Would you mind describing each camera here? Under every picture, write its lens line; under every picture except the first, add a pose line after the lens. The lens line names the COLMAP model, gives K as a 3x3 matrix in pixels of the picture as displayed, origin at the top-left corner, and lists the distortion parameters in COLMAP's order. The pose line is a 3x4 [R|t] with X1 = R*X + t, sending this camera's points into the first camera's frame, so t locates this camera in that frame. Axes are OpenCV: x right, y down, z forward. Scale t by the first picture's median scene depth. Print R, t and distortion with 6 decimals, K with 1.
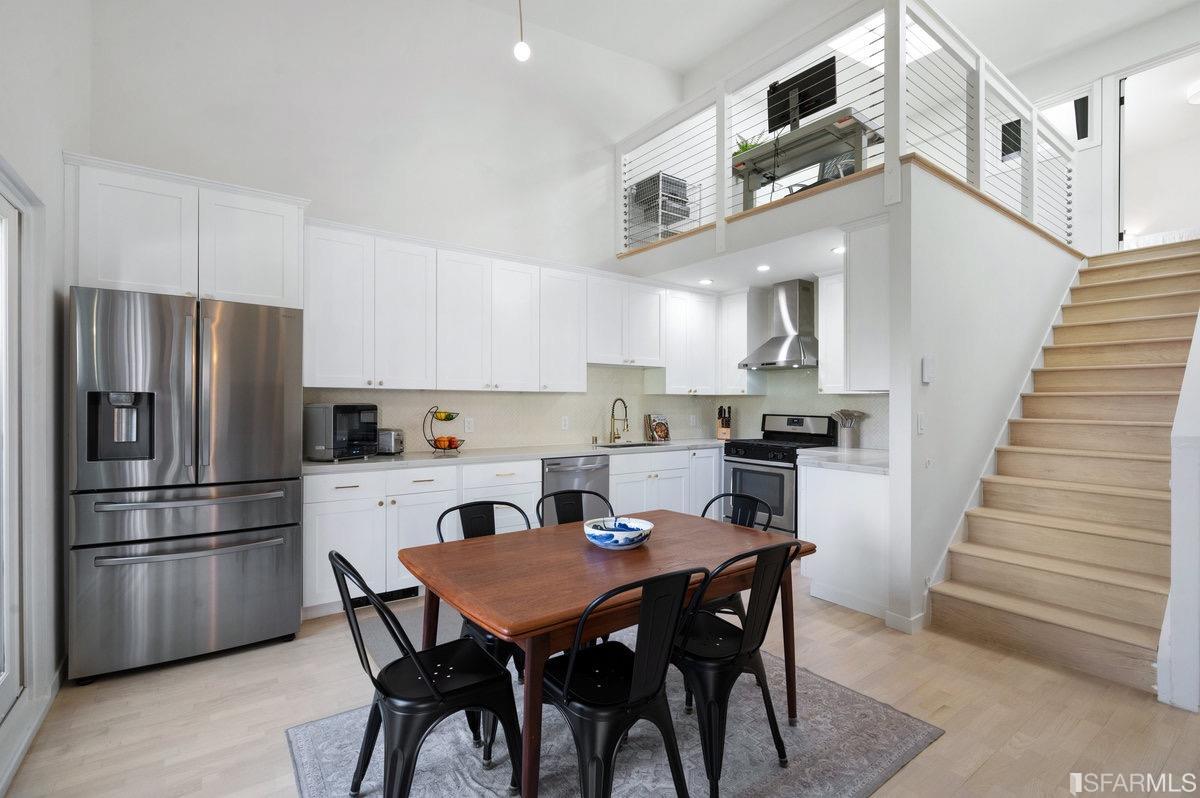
lens RADIAL K [[551.6, 0, 595.4], [0, 551.6, 397.9], [0, 0, 1]] dist [-0.002752, -0.002767]
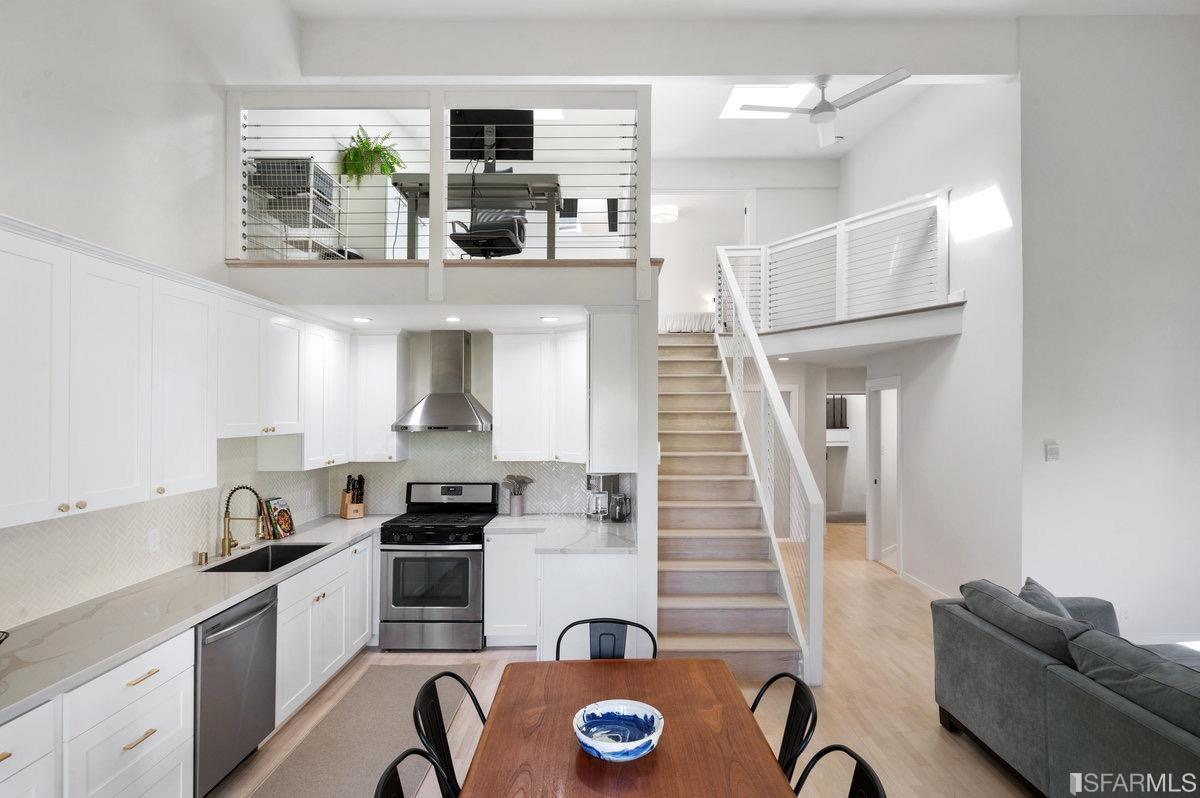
lens RADIAL K [[598.5, 0, 607.6], [0, 598.5, 409.2], [0, 0, 1]] dist [0.003566, -0.004359]
pose [[0.580303, 0.002916, 0.814396, -0.335490], [0.003707, 0.999974, -0.006222, -0.097902], [-0.814392, 0.006630, 0.580277, 0.291751]]
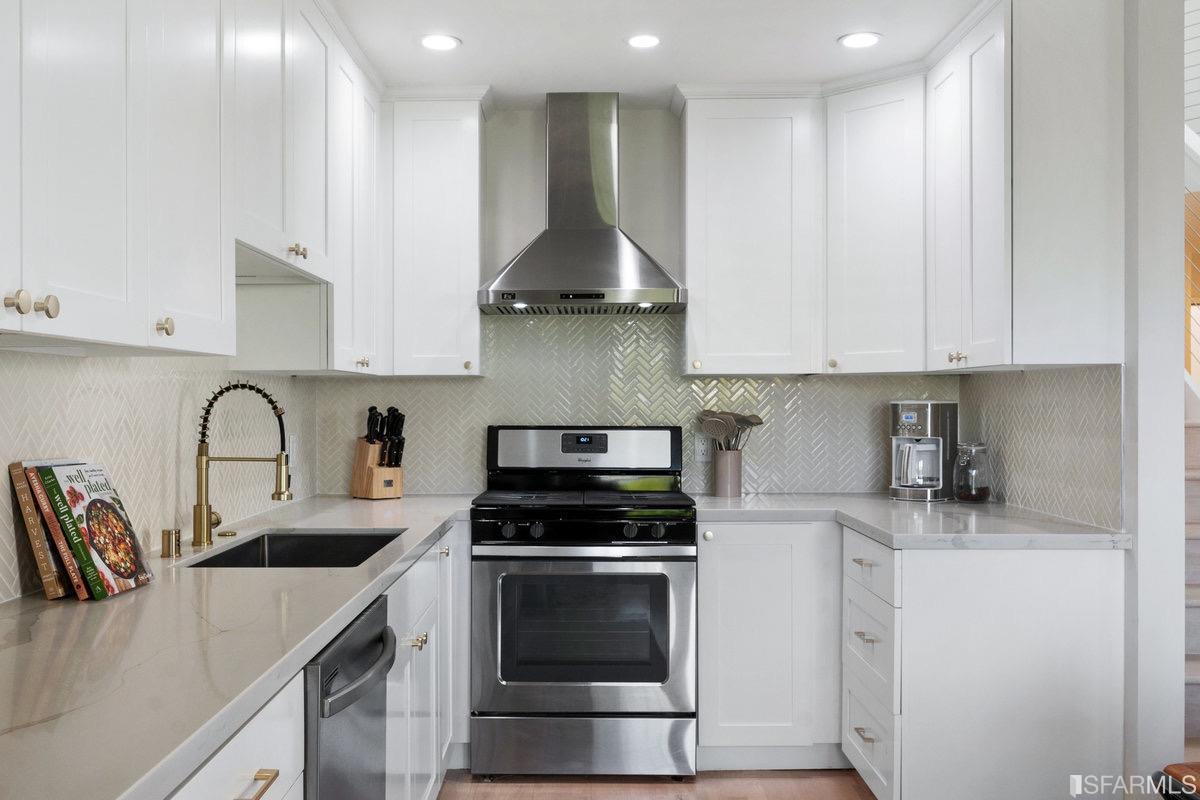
lens RADIAL K [[1070.4, 0, 599.1], [0, 1070.4, 398.0], [0, 0, 1]] dist [0.004889, 0.001203]
pose [[0.581858, -0.005948, 0.813269, -0.345292], [0.001906, 0.999980, 0.005949, 0.006806], [-0.813288, -0.001911, 0.581858, 0.641463]]
